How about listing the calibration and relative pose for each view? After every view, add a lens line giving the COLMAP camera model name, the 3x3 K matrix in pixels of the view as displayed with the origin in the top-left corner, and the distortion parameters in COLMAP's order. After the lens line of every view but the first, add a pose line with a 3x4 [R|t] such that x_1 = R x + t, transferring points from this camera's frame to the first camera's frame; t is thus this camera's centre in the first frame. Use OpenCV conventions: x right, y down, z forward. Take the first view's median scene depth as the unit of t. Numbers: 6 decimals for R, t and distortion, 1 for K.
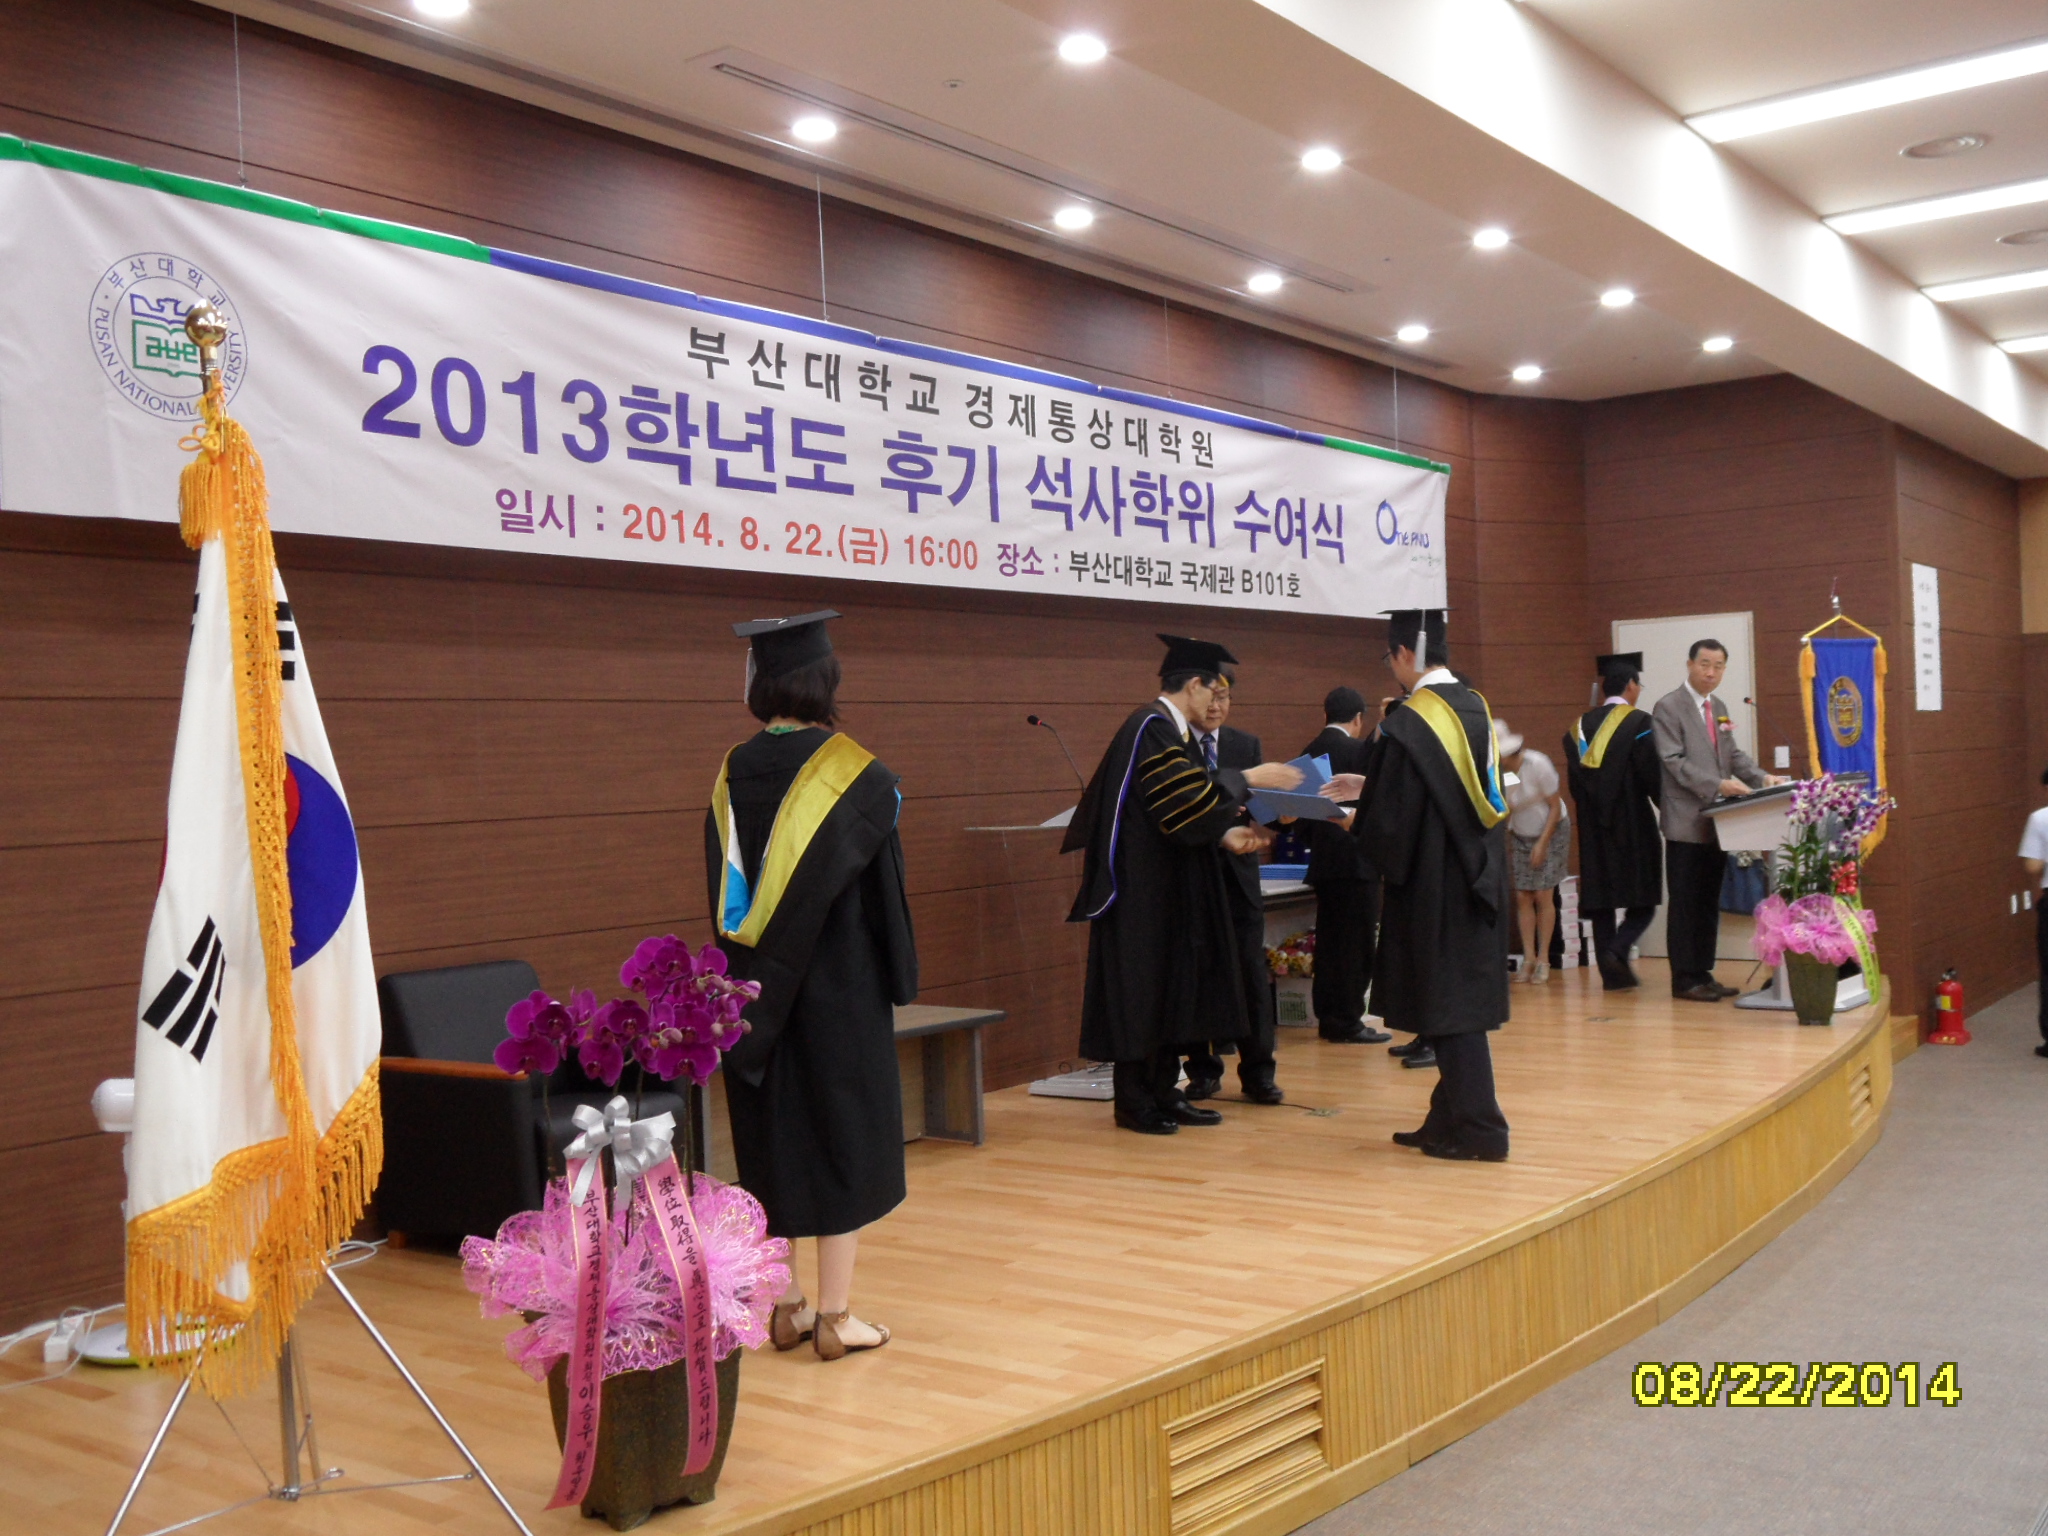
lens RADIAL K [[1937.3, 0, 1015.5], [0, 1937.3, 801.9], [0, 0, 1]] dist [-0.015560, 0.010669]
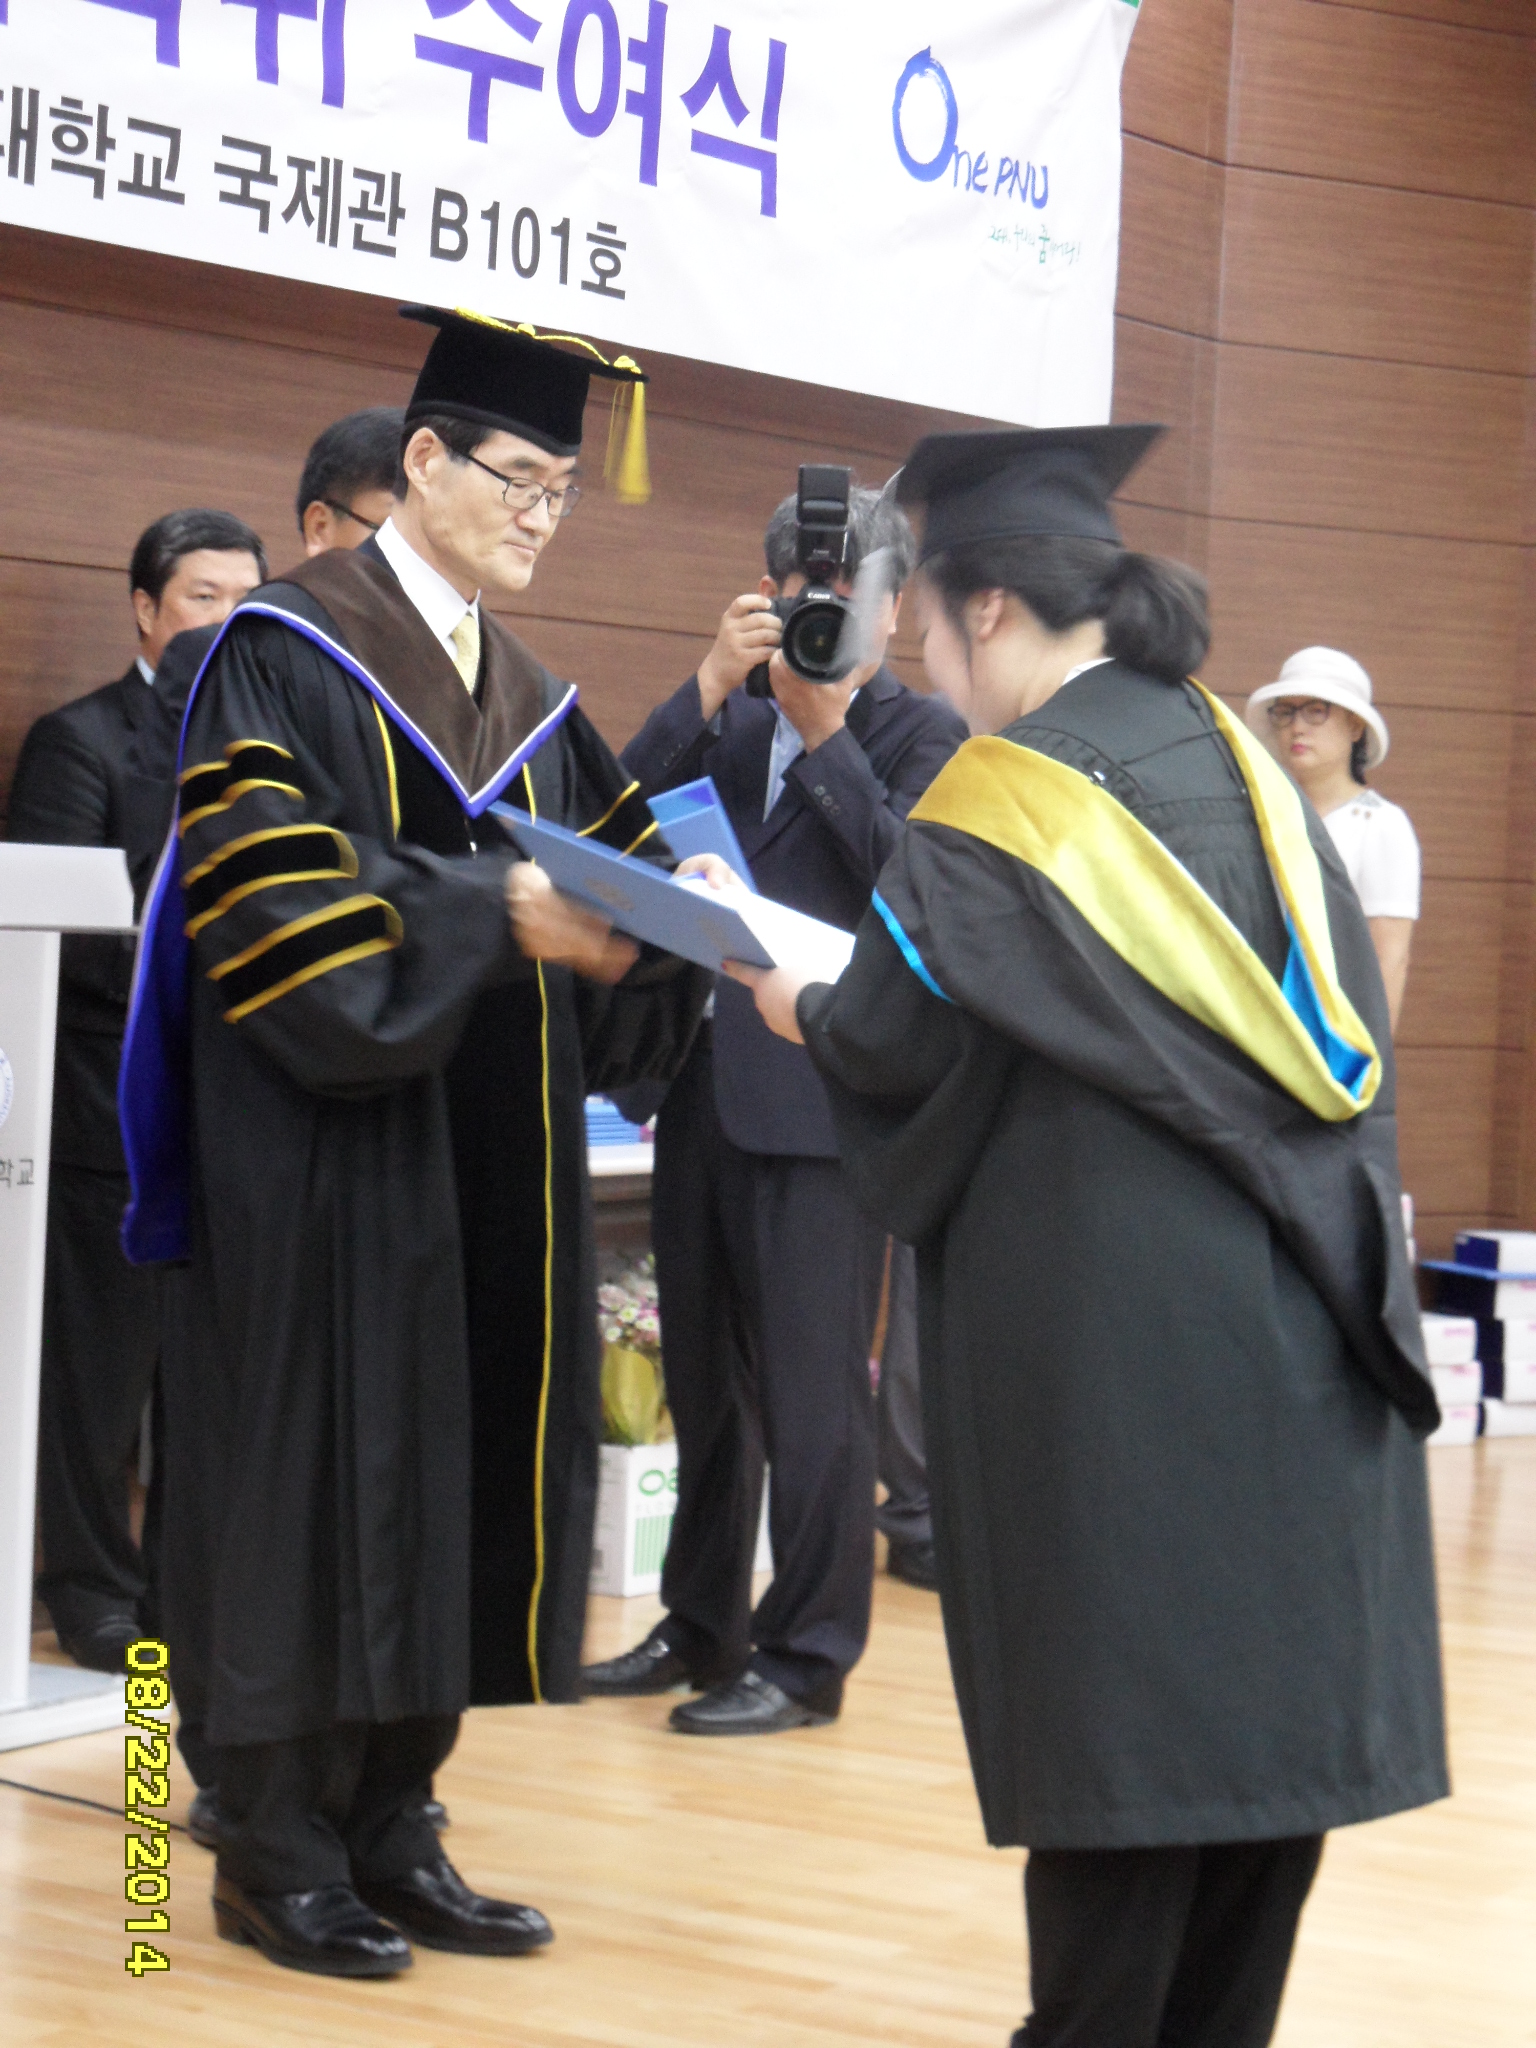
lens RADIAL K [[4742.1, 0, 768.0], [0, 4742.1, 1024.0], [0, 0, 1]] dist [-0.006894, -0.145787]
pose [[0.991283, 0.078037, 0.106149, 0.099625], [-0.080448, 0.996585, 0.018616, 0.001991], [-0.104334, -0.026993, 0.994176, 0.191870]]
